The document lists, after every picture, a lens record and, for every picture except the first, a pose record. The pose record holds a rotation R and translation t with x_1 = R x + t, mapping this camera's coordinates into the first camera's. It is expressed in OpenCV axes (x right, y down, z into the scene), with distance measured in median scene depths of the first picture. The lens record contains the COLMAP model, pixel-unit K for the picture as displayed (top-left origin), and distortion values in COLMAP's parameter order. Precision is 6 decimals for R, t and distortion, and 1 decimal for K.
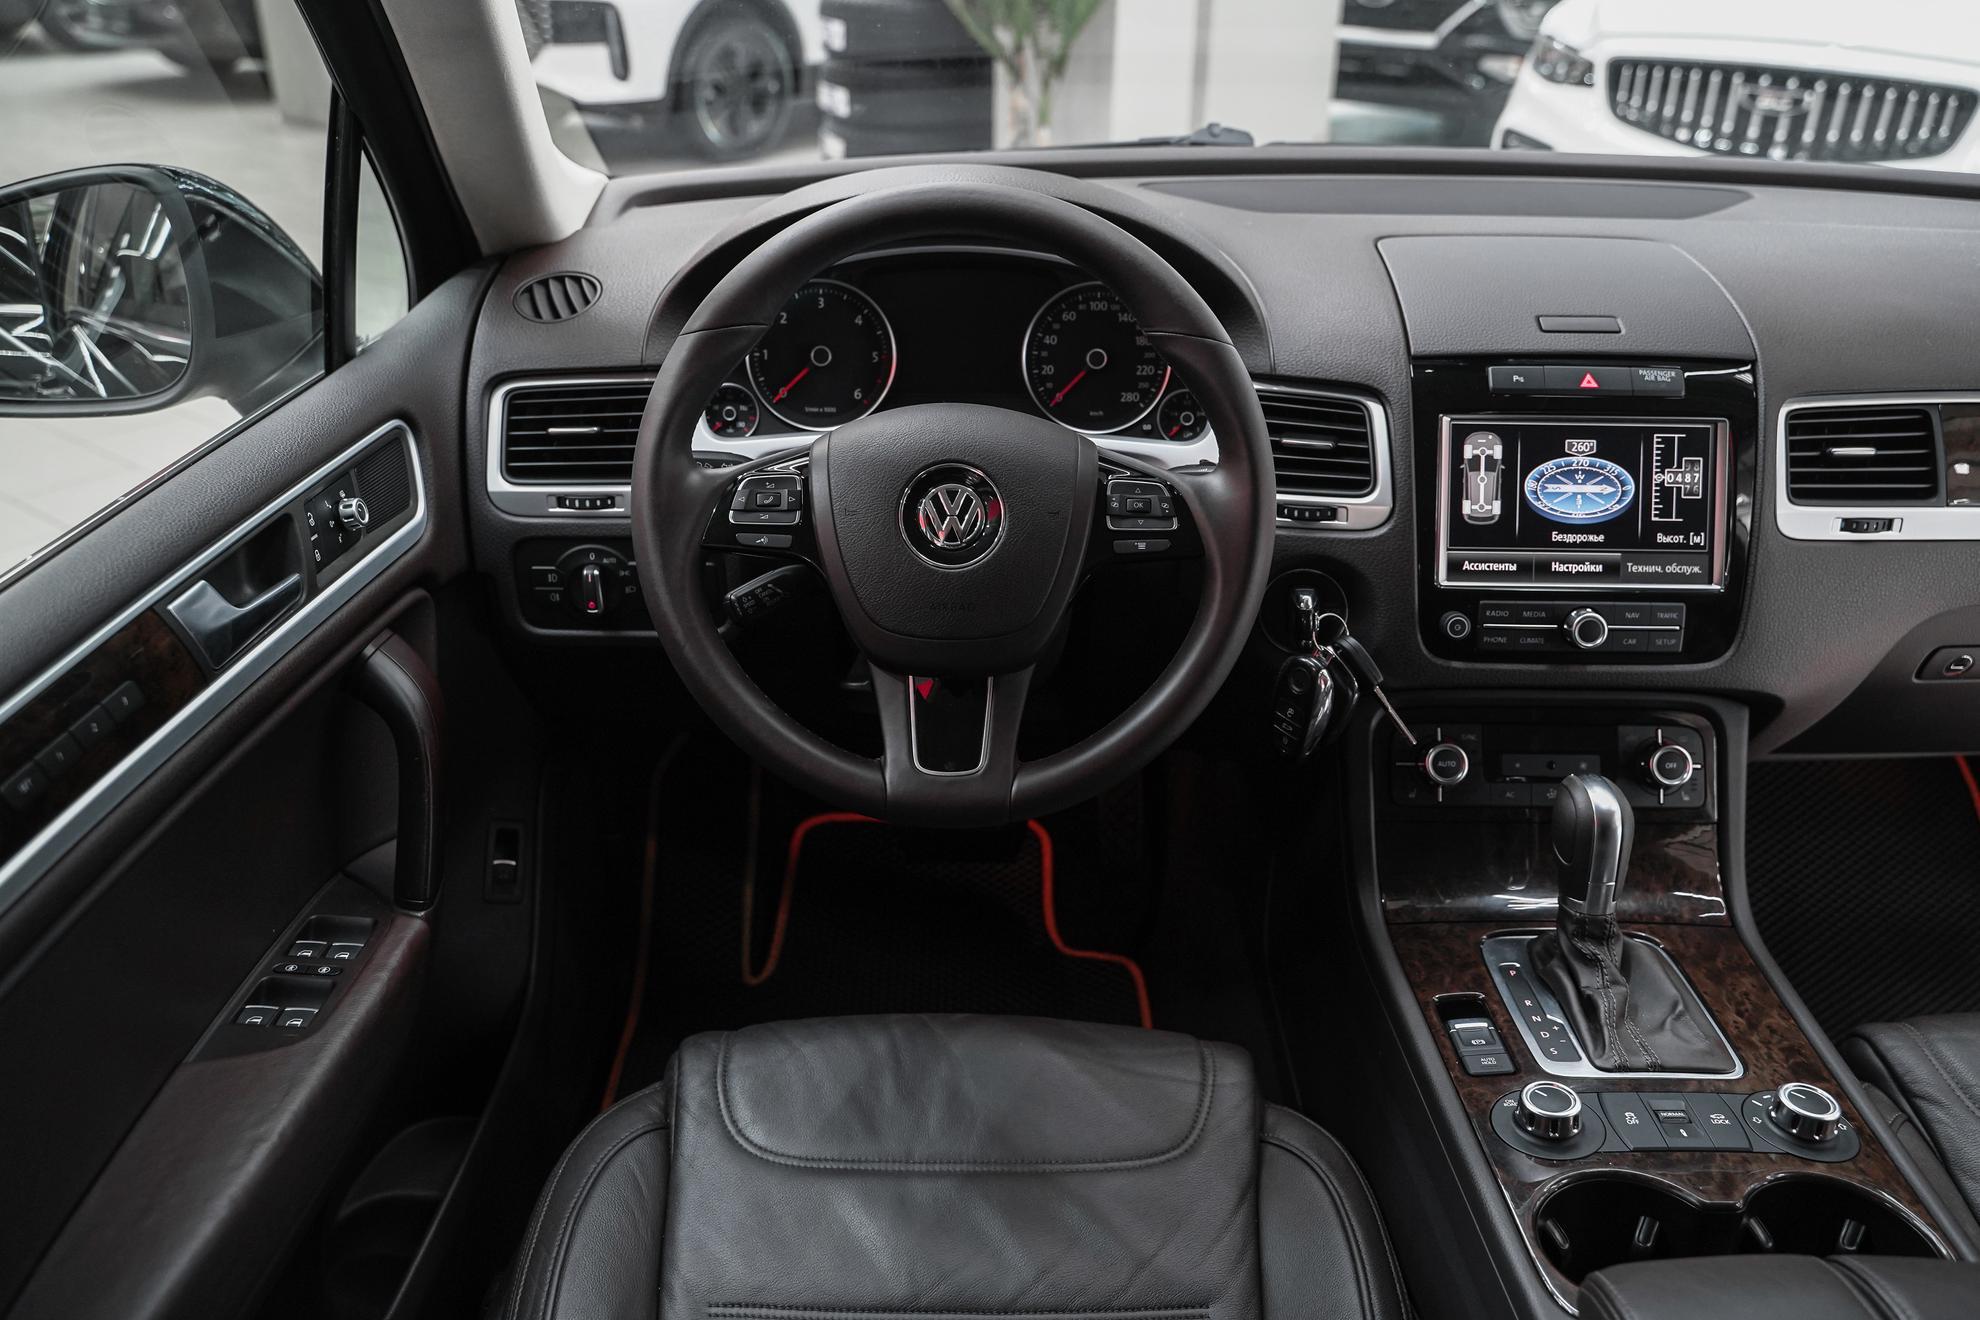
lens RADIAL K [[1603.2, 0, 1016.3], [0, 1603.2, 672.6], [0, 0, 1]] dist [-0.022688, 0.010010]
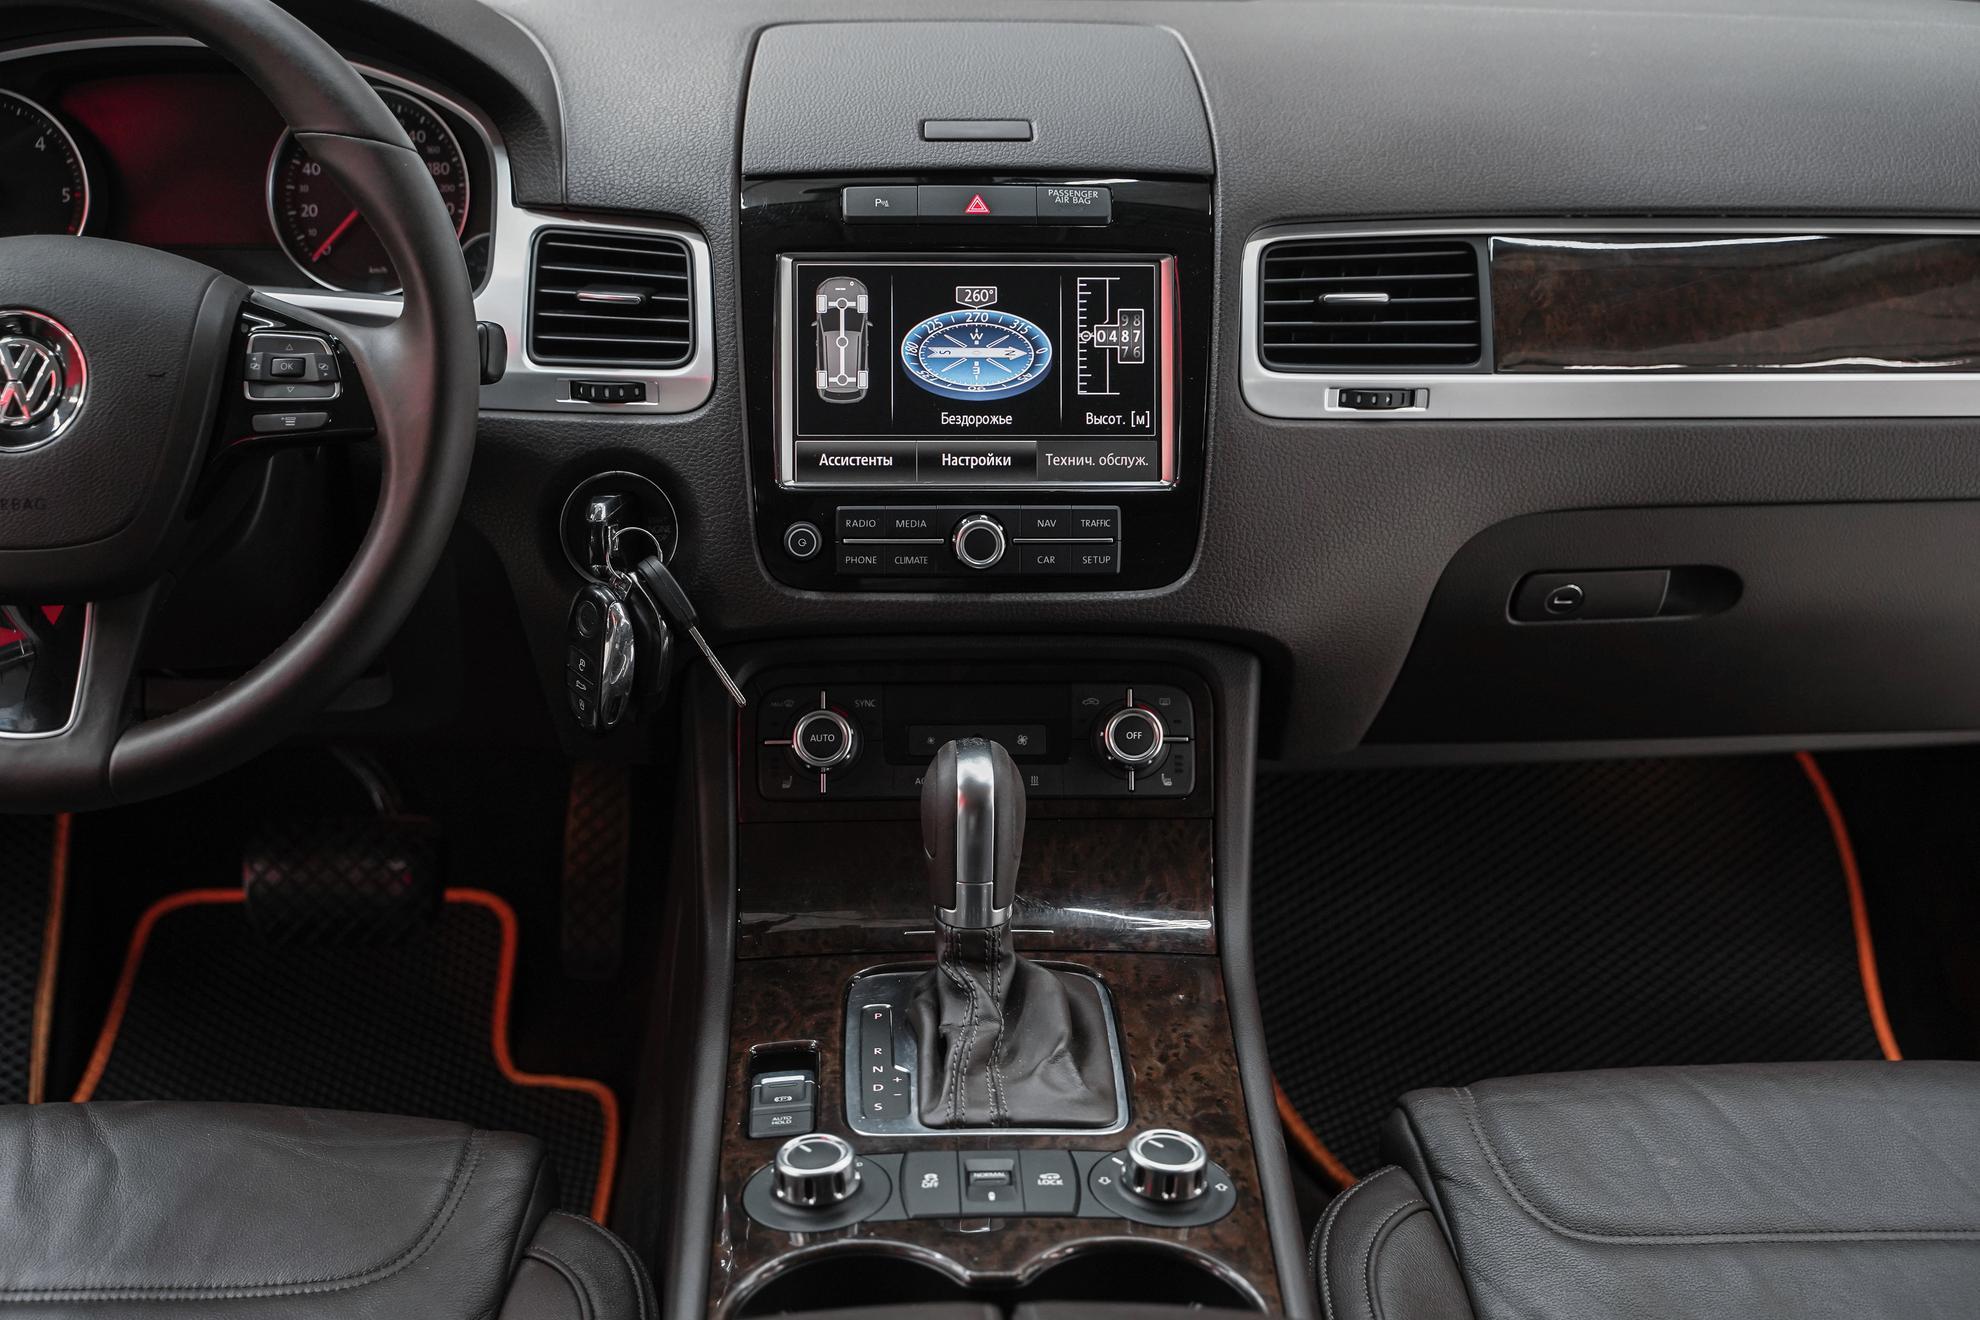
lens RADIAL K [[2465.1, 0, 942.0], [0, 2465.1, 661.1], [0, 0, 1]] dist [-0.012214, 0.000000]
pose [[0.999142, -0.015591, 0.038379, 0.291410], [0.017292, 0.998864, -0.044400, 0.075448], [-0.037643, 0.045026, 0.998276, -0.117217]]
